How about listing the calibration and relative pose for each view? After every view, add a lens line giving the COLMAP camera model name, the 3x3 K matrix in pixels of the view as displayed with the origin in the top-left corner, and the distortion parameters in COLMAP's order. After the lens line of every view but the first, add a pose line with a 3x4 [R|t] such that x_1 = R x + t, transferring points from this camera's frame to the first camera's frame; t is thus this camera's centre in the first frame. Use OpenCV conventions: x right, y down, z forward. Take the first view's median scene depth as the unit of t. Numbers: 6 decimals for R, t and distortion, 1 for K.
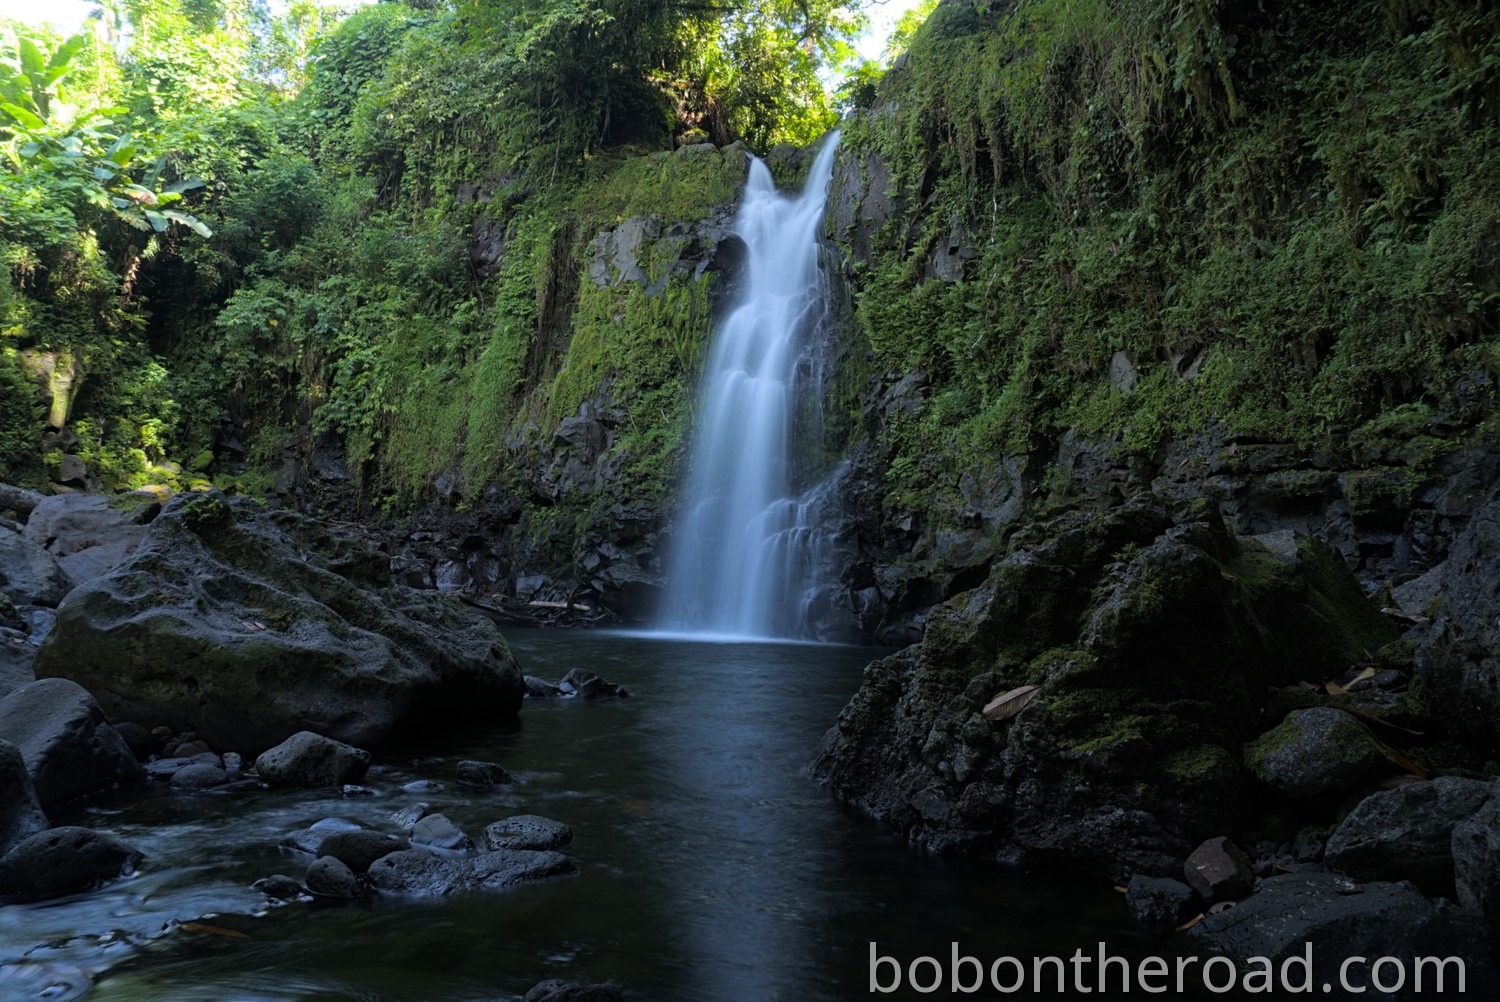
lens RADIAL K [[991.4, 0, 750.0], [0, 991.4, 501.0], [0, 0, 1]] dist [-0.038543, 0.007382]
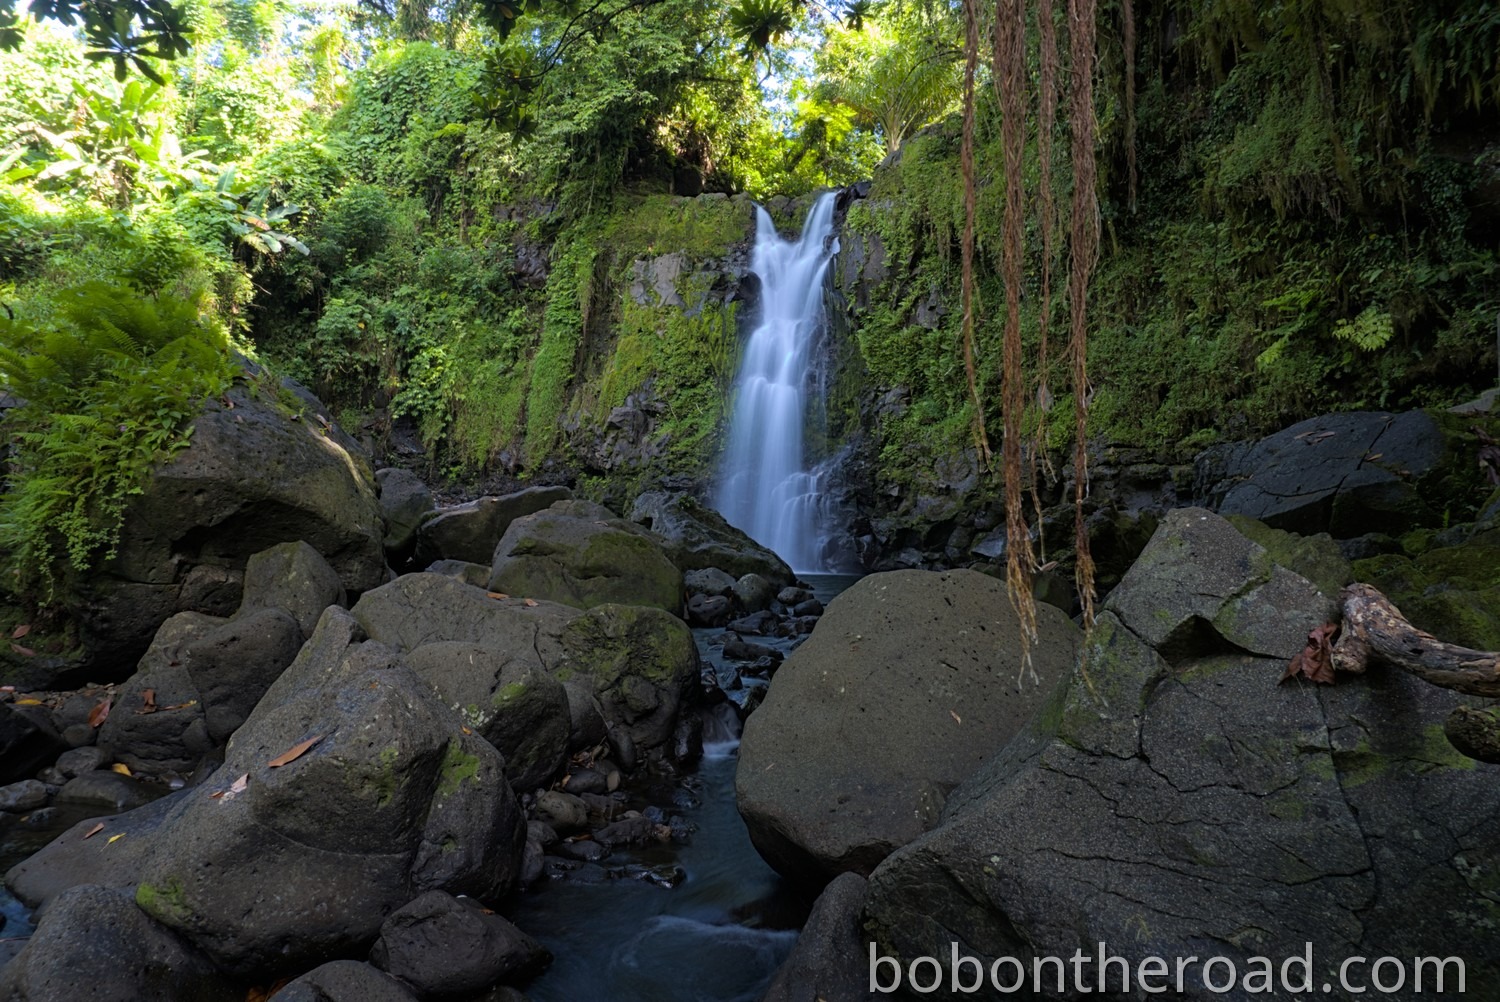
lens RADIAL K [[991.4, 0, 750.0], [0, 991.4, 501.0], [0, 0, 1]] dist [-0.038543, 0.007382]
pose [[0.993013, -0.007096, 0.117788, -0.181990], [0.001391, 0.998825, 0.048444, -0.027201], [-0.117993, -0.047942, 0.991856, -0.342509]]
